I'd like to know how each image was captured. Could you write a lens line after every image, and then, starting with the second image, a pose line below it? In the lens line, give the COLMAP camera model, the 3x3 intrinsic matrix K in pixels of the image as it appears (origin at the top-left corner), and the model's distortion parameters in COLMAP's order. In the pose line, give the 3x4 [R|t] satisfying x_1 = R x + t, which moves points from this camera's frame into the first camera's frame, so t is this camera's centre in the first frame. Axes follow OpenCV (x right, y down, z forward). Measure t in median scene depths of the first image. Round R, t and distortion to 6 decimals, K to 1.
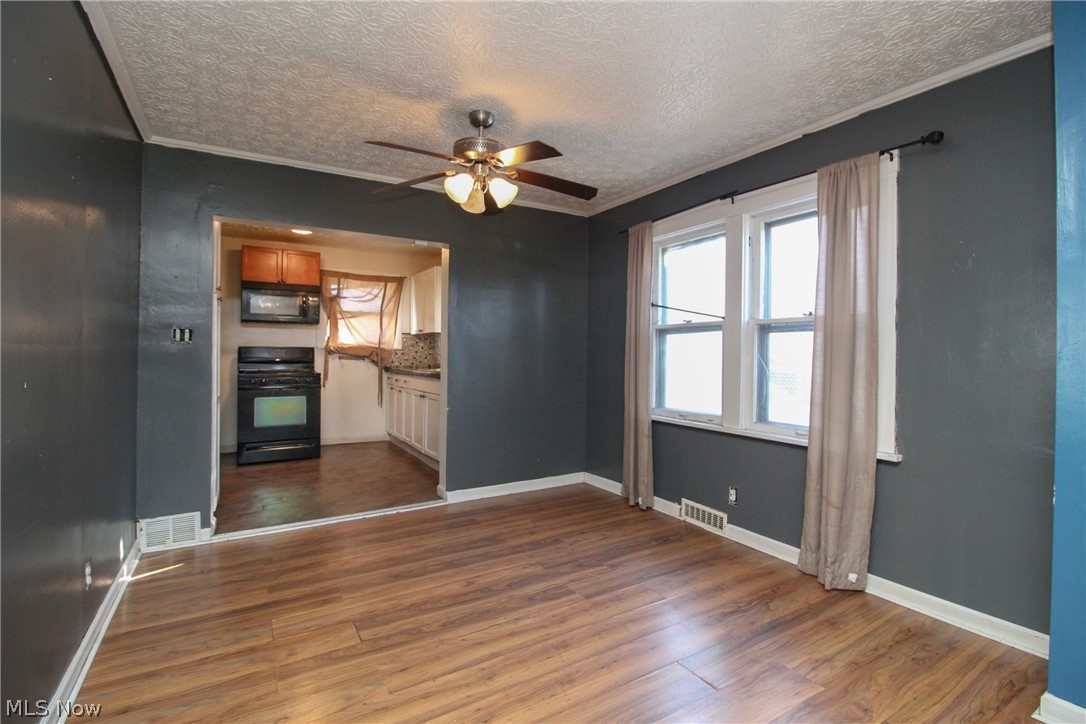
lens RADIAL K [[509.3, 0, 544.3], [0, 509.3, 357.9], [0, 0, 1]] dist [-0.009813, -0.003140]
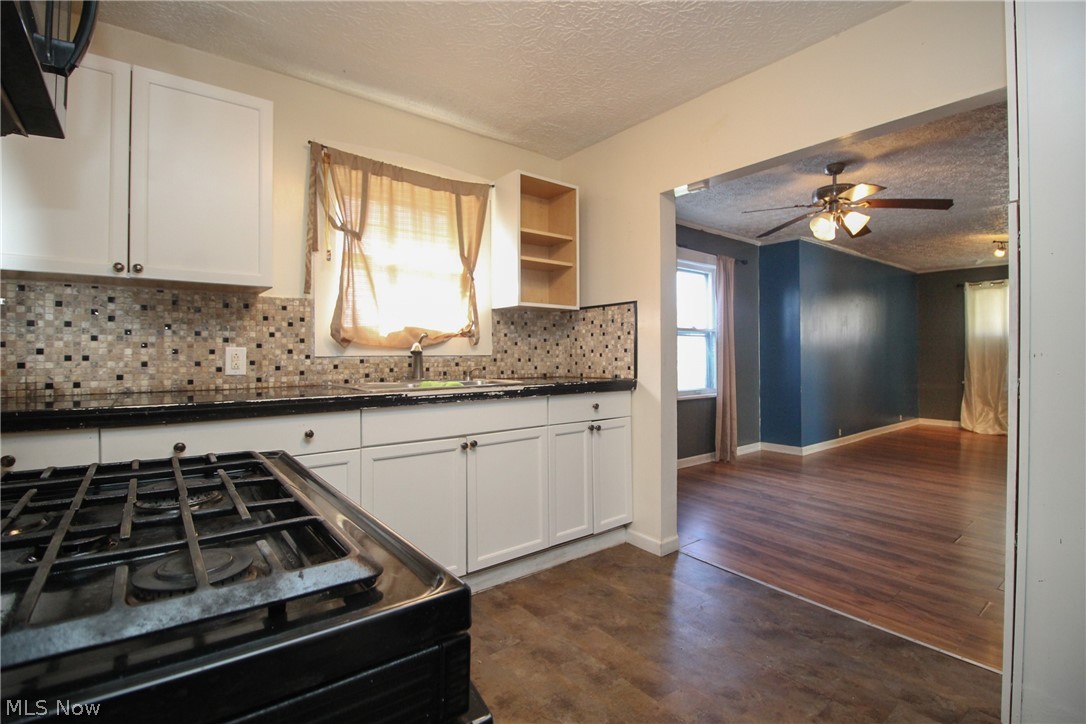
lens RADIAL K [[509.3, 0, 543.1], [0, 509.3, 358.1], [0, 0, 1]] dist [-0.009813, -0.003140]
pose [[-0.124289, -0.018127, 0.992081, -1.168141], [0.004121, 0.999815, 0.018784, -0.011509], [-0.992238, 0.006424, -0.124191, 1.679396]]
